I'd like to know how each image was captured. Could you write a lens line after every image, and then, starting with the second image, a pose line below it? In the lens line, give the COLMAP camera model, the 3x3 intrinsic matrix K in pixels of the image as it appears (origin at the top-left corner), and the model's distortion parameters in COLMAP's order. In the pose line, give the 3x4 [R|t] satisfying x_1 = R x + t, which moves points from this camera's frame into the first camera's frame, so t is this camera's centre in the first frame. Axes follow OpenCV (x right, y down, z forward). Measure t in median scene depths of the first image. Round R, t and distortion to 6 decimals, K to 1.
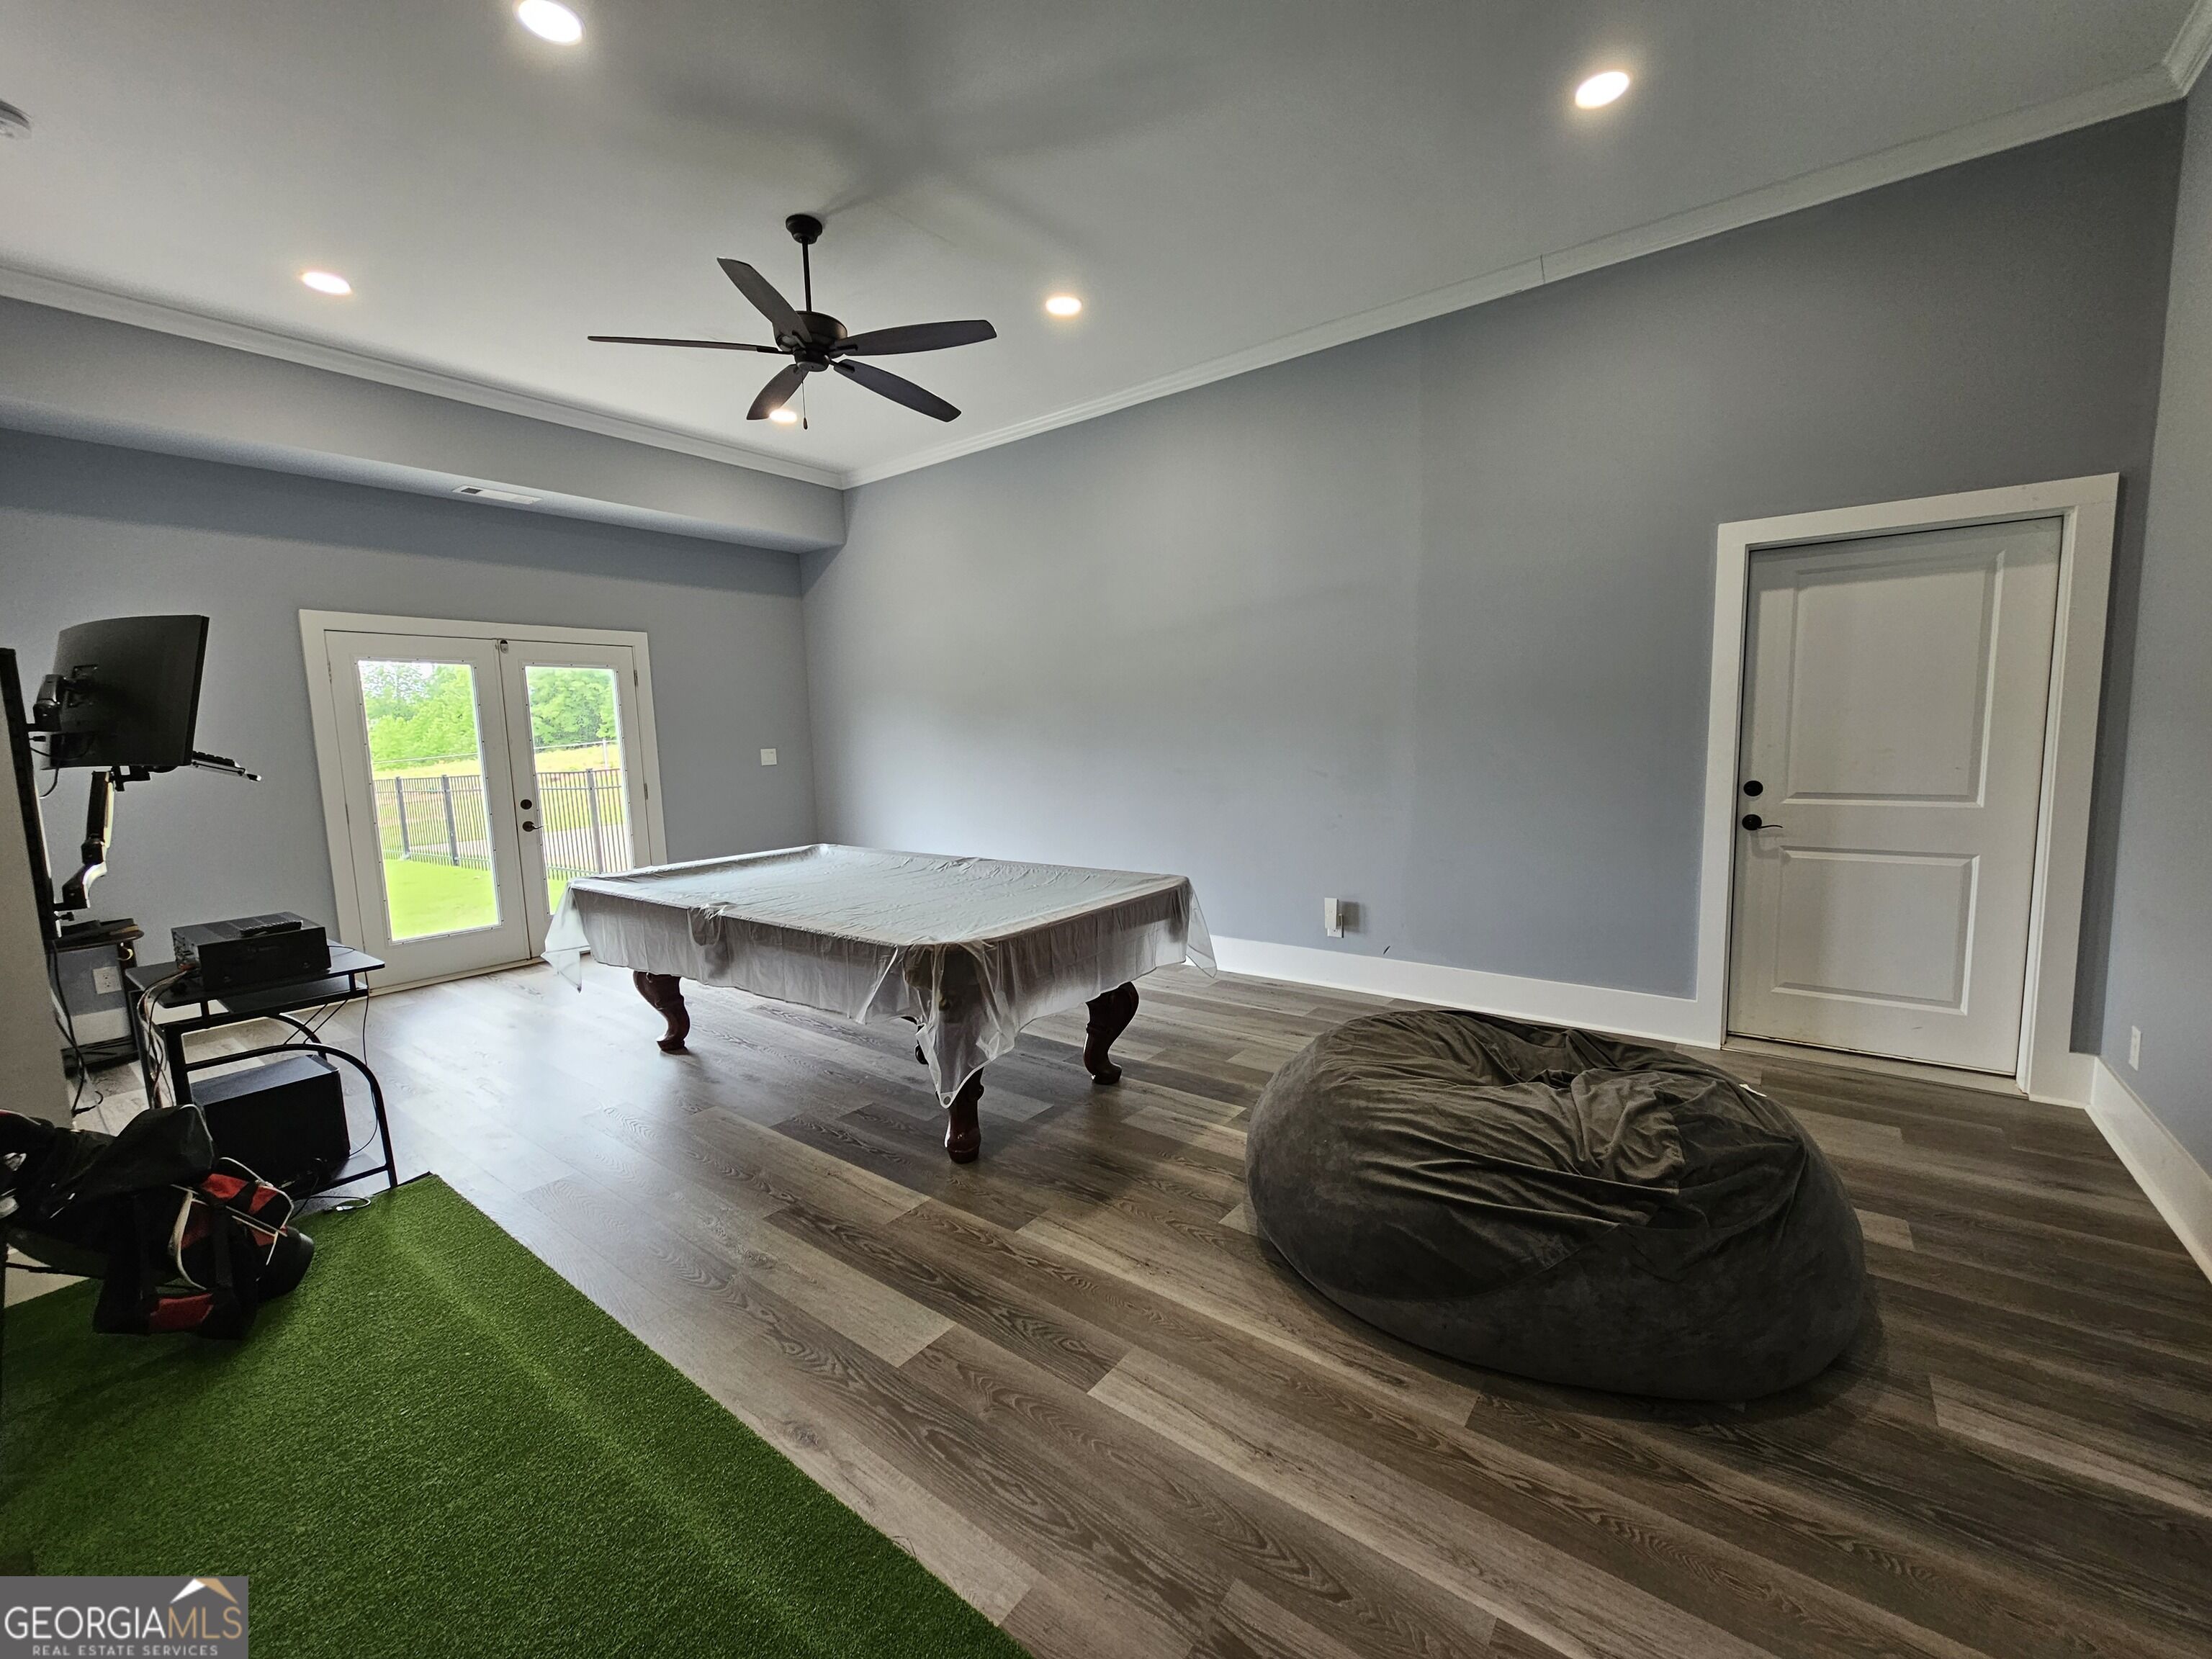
lens RADIAL K [[891.6, 0, 1106.7], [0, 891.6, 827.7], [0, 0, 1]] dist [-0.001379, 0.000363]
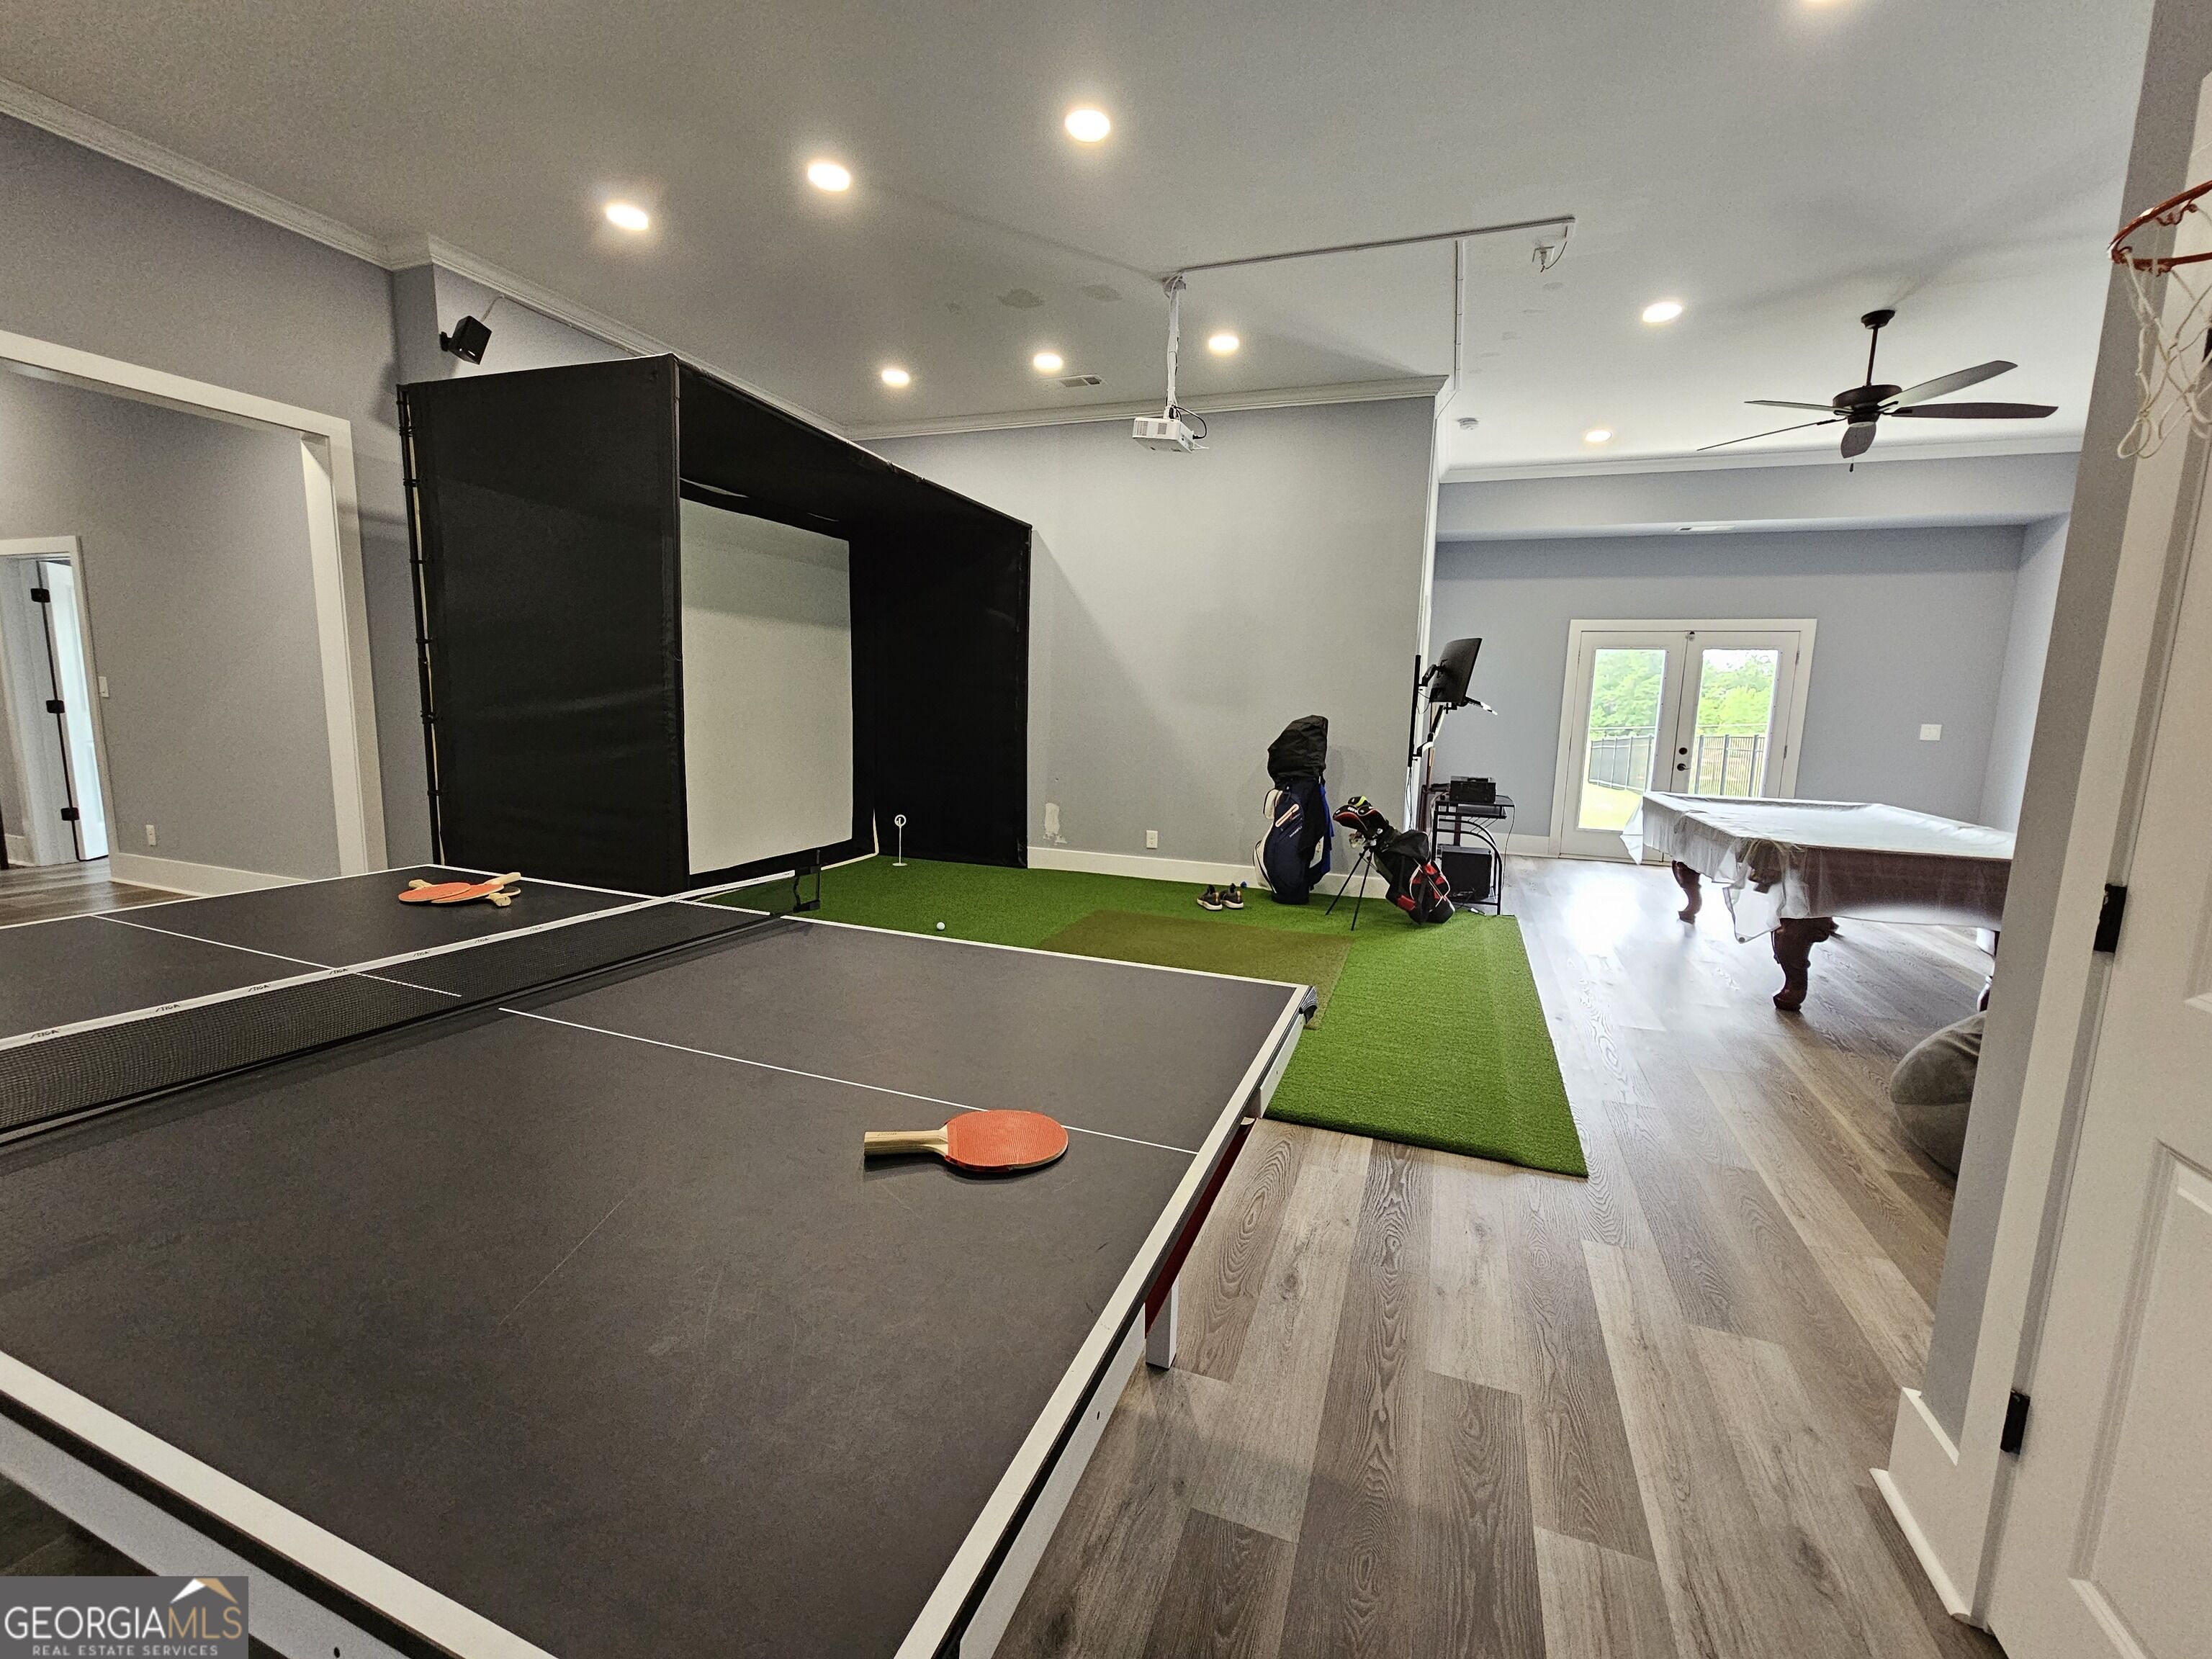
lens RADIAL K [[891.6, 0, 1112.7], [0, 891.6, 825.1], [0, 0, 1]] dist [-0.001379, 0.000363]
pose [[0.276428, 0.169146, -0.946032, 0.603775], [-0.141669, 0.980807, 0.133969, 0.037092], [0.950535, 0.096990, 0.295085, -0.326658]]
